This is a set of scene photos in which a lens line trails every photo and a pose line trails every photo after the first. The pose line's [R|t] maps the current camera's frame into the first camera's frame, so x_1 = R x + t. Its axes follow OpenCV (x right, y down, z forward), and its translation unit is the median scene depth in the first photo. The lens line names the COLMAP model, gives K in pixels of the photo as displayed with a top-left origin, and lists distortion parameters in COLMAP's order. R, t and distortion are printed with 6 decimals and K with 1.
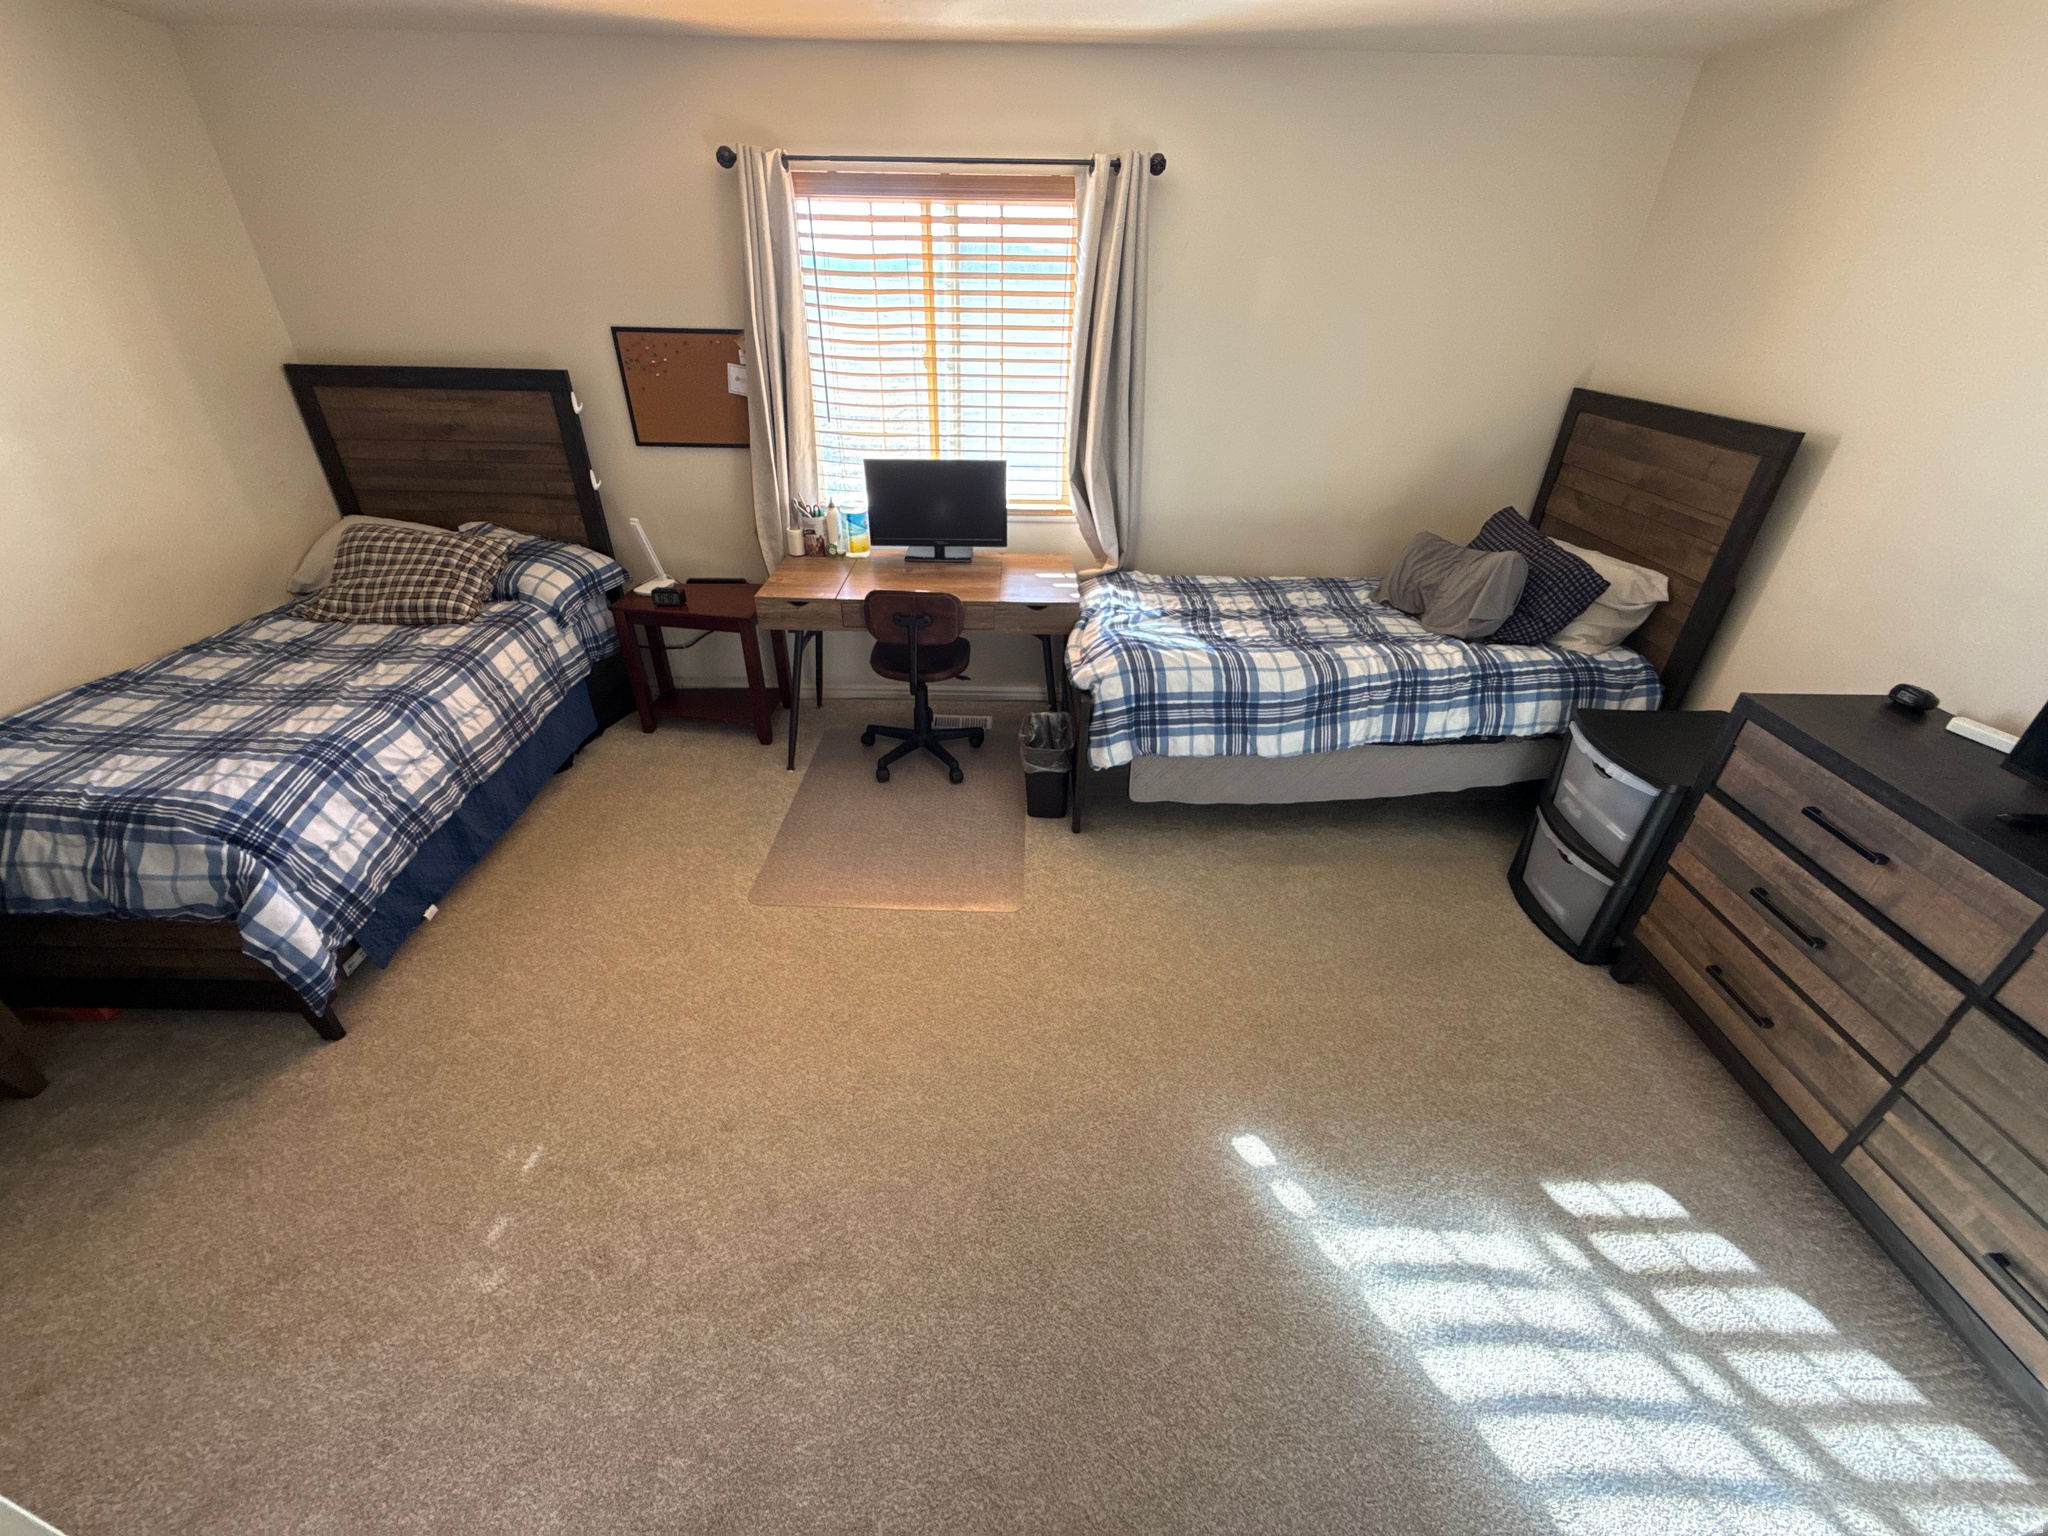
lens RADIAL K [[816.8, 0, 1014.0], [0, 816.8, 767.5], [0, 0, 1]] dist [-0.000367, -0.000871]
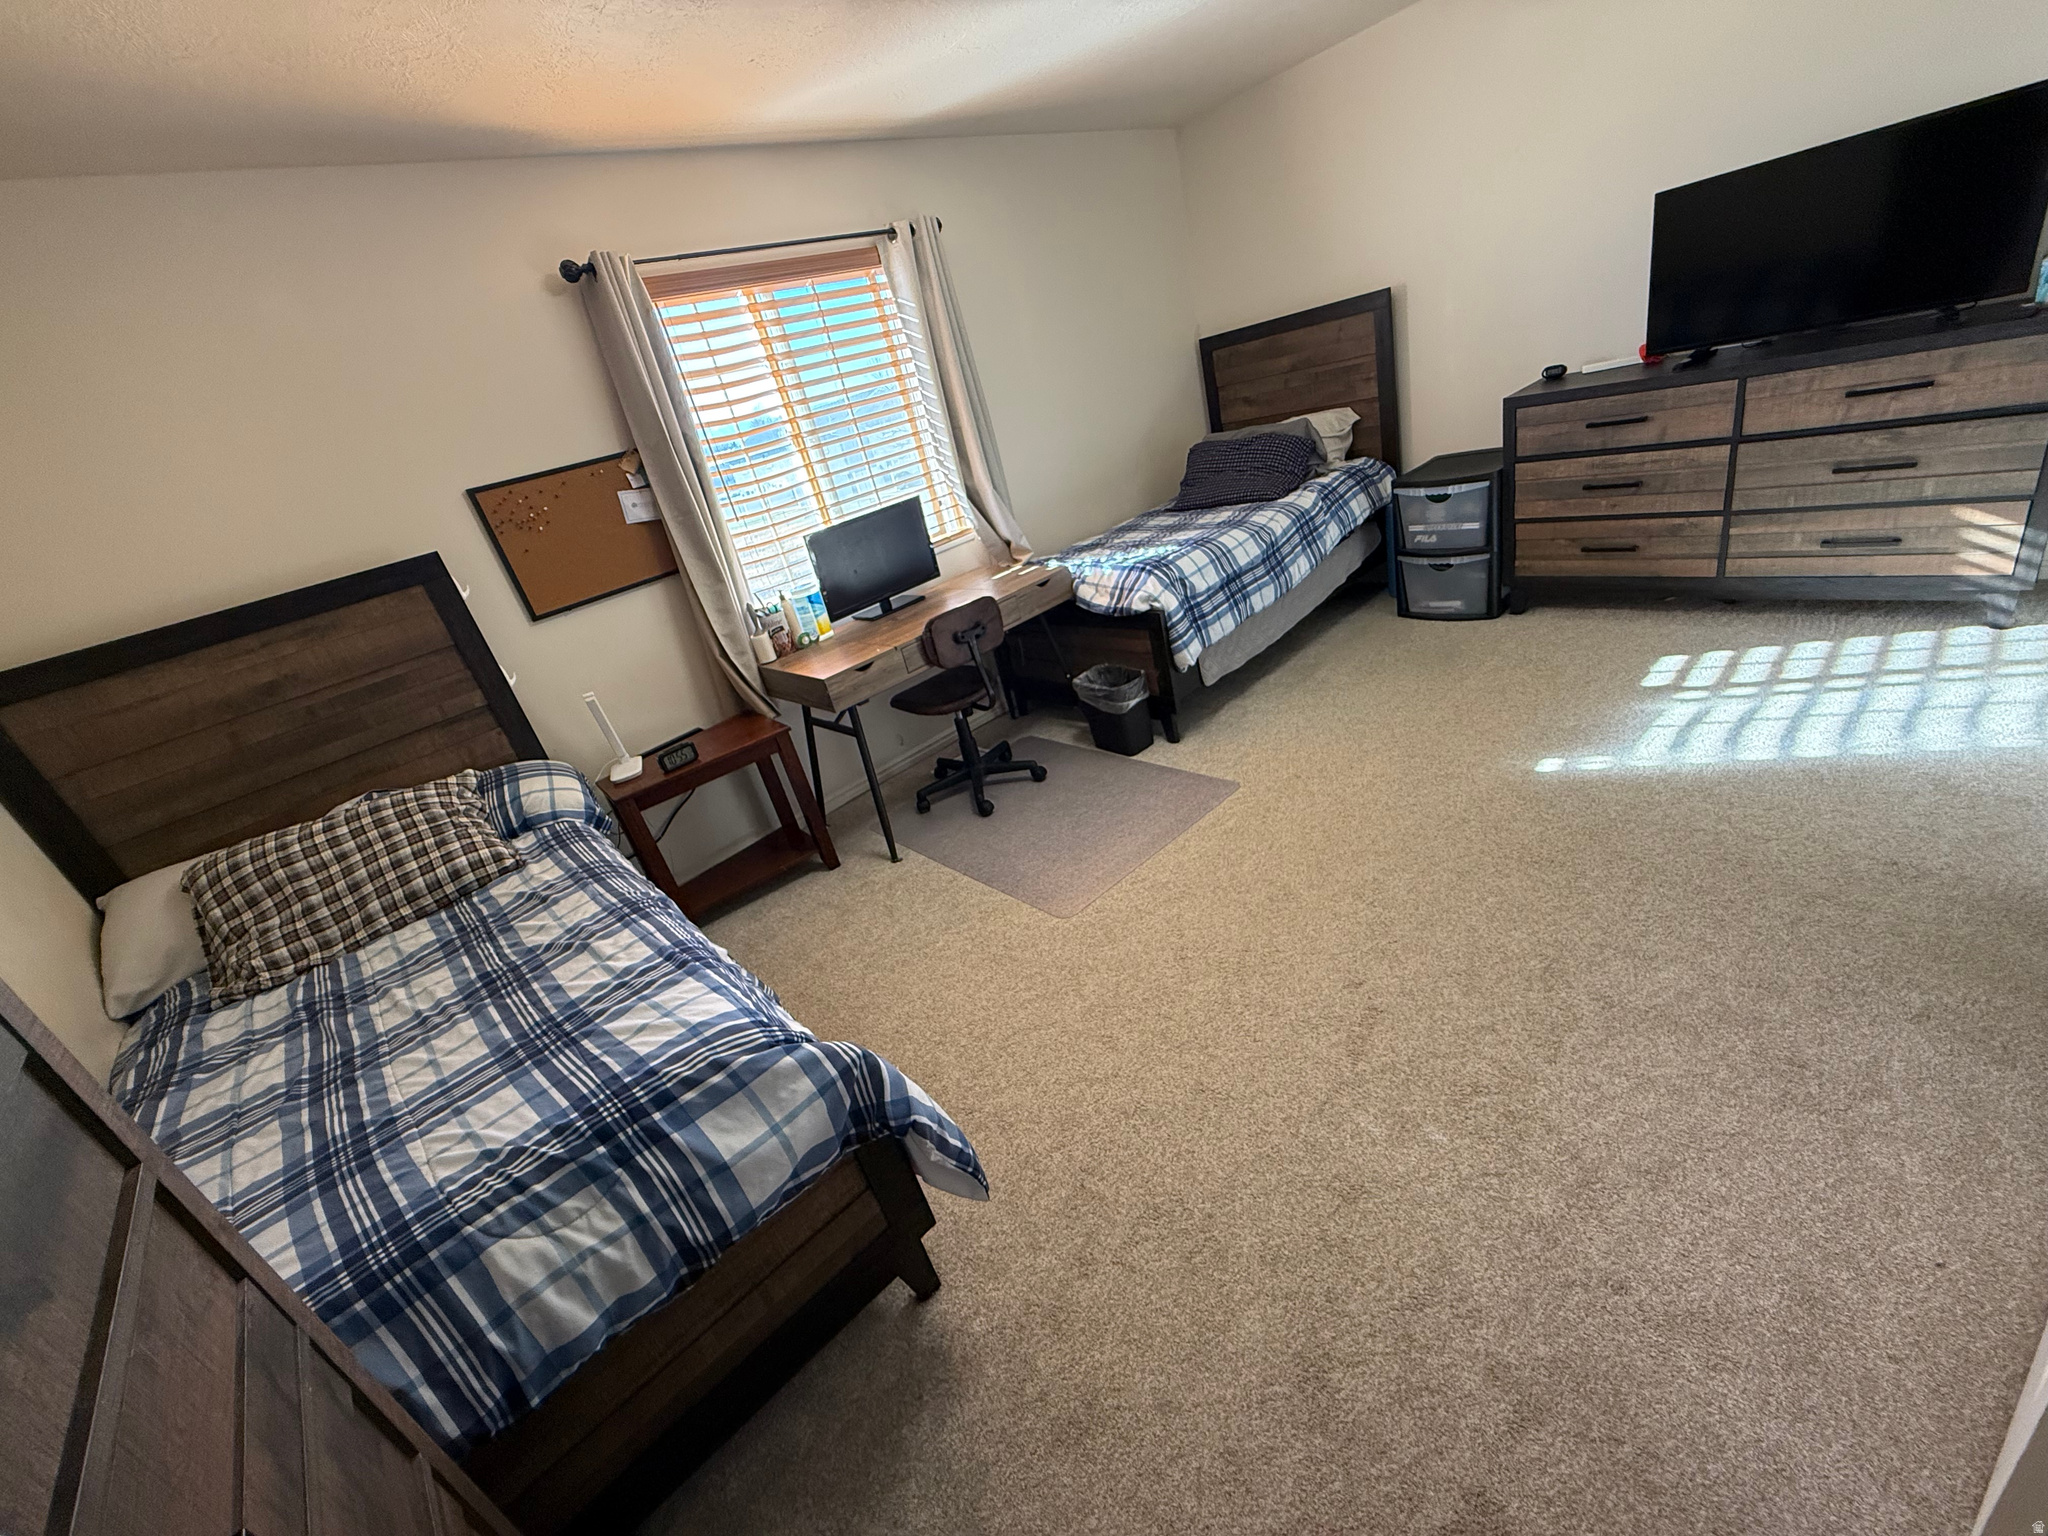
lens RADIAL K [[816.8, 0, 1014.0], [0, 816.8, 767.5], [0, 0, 1]] dist [-0.000367, -0.000871]
pose [[0.711143, -0.461814, 0.530098, -0.752849], [0.556135, 0.830793, -0.022297, 0.010466], [-0.430104, 0.310662, 0.847643, 0.186005]]
